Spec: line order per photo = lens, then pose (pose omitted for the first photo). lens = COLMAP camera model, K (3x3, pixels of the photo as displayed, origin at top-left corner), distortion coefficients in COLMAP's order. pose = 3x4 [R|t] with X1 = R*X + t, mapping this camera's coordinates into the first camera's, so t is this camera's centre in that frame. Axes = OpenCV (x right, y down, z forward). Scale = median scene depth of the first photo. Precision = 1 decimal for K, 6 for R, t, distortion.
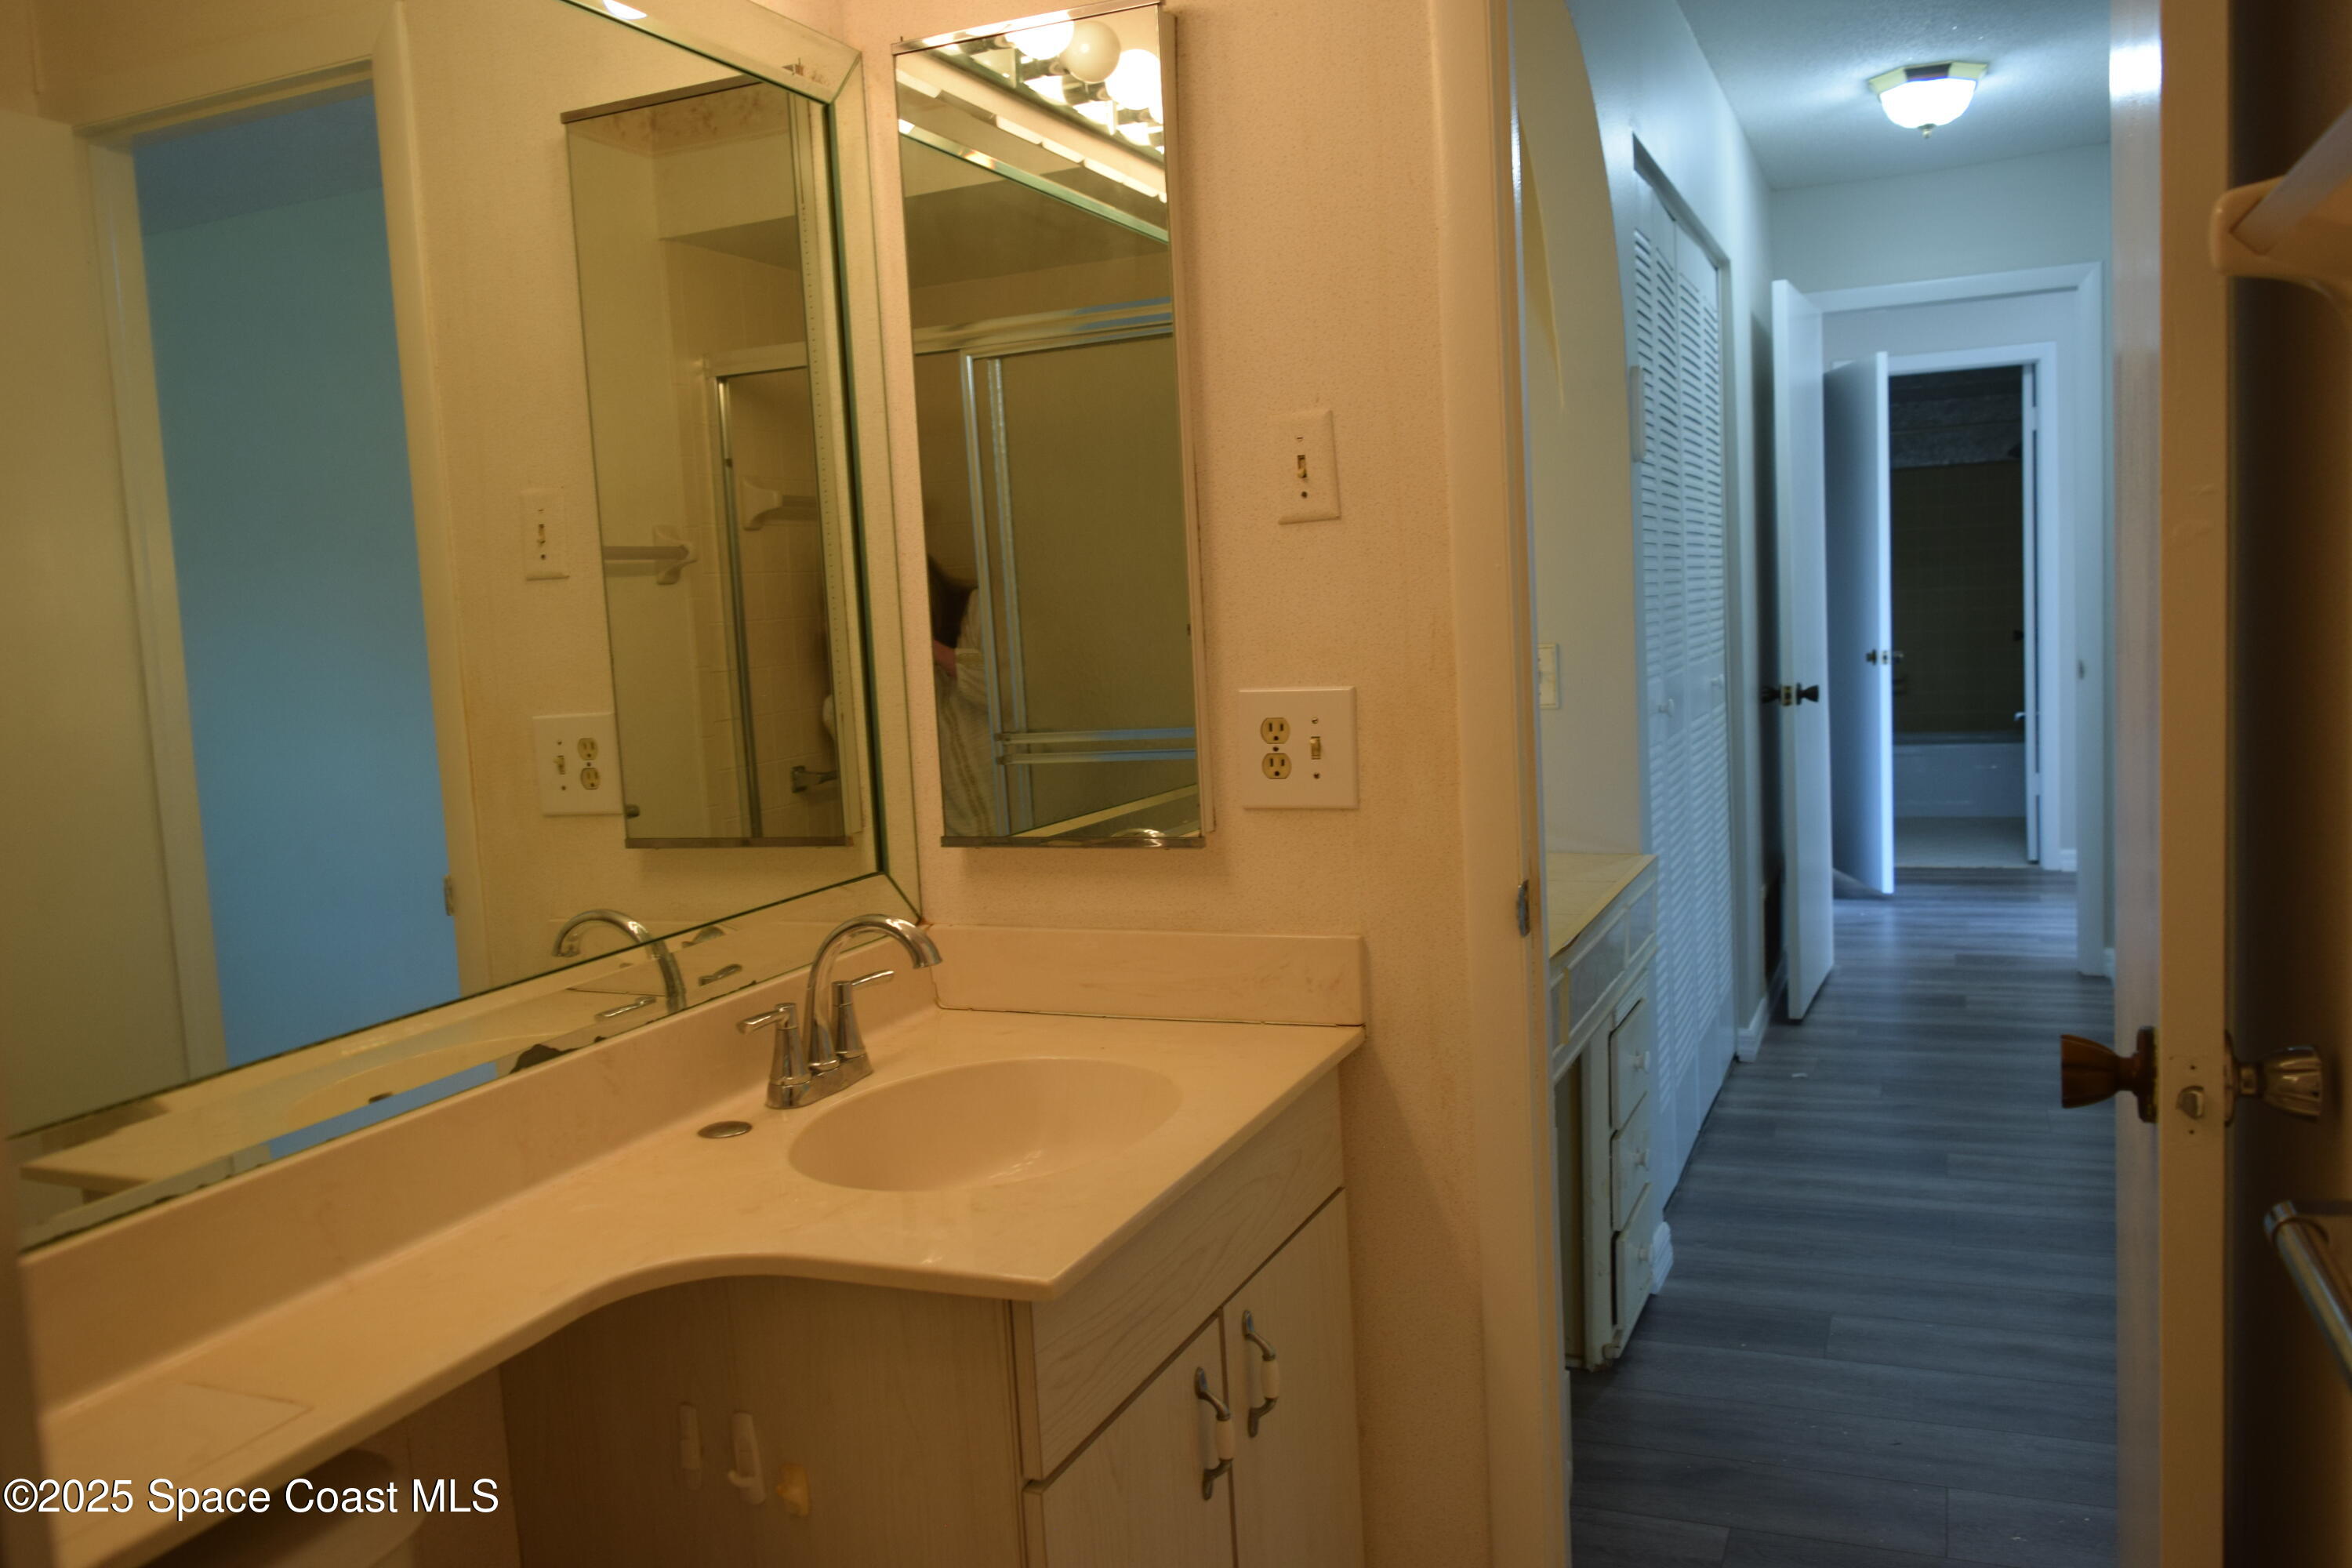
lens RADIAL K [[1852.0, 0, 1157.5], [0, 1852.0, 786.6], [0, 0, 1]] dist [-0.006488, -0.005621]
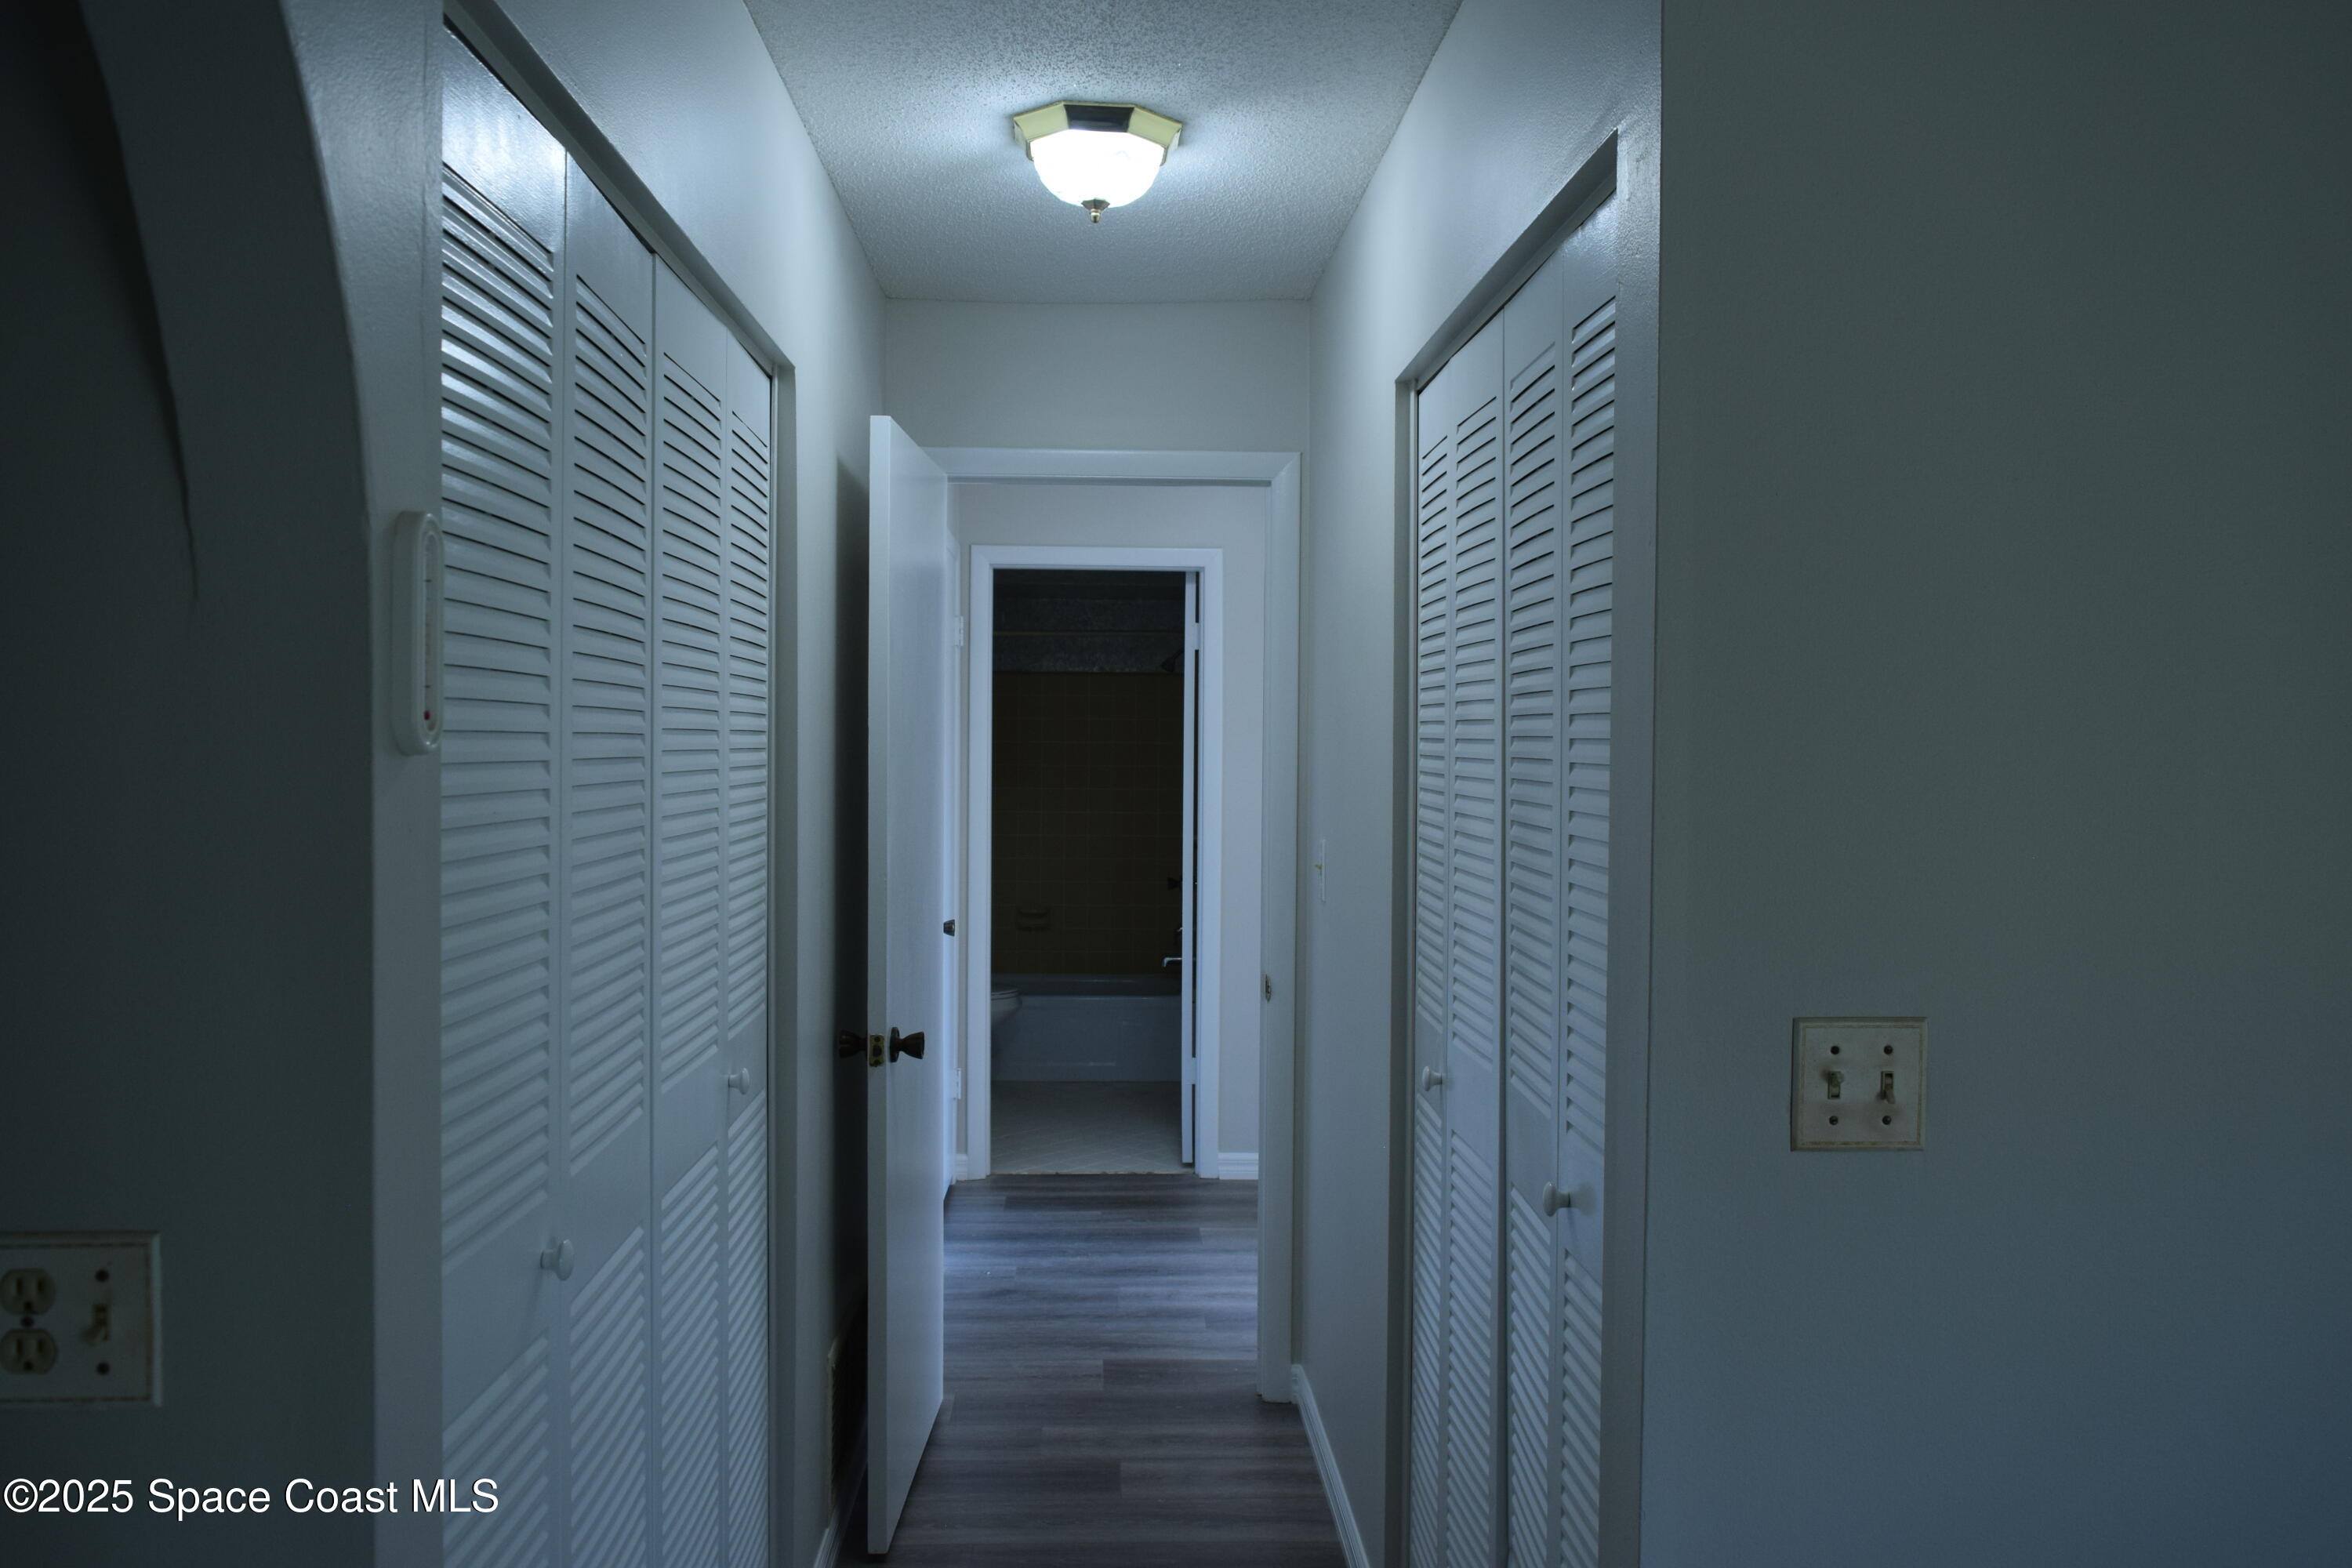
lens RADIAL K [[1852.0, 0, 1157.5], [0, 1852.0, 786.6], [0, 0, 1]] dist [-0.006488, -0.005621]
pose [[0.903197, 0.048613, 0.426464, 0.145636], [-0.014030, 0.996378, -0.083864, -0.085903], [-0.428996, 0.069763, 0.900608, 0.361681]]
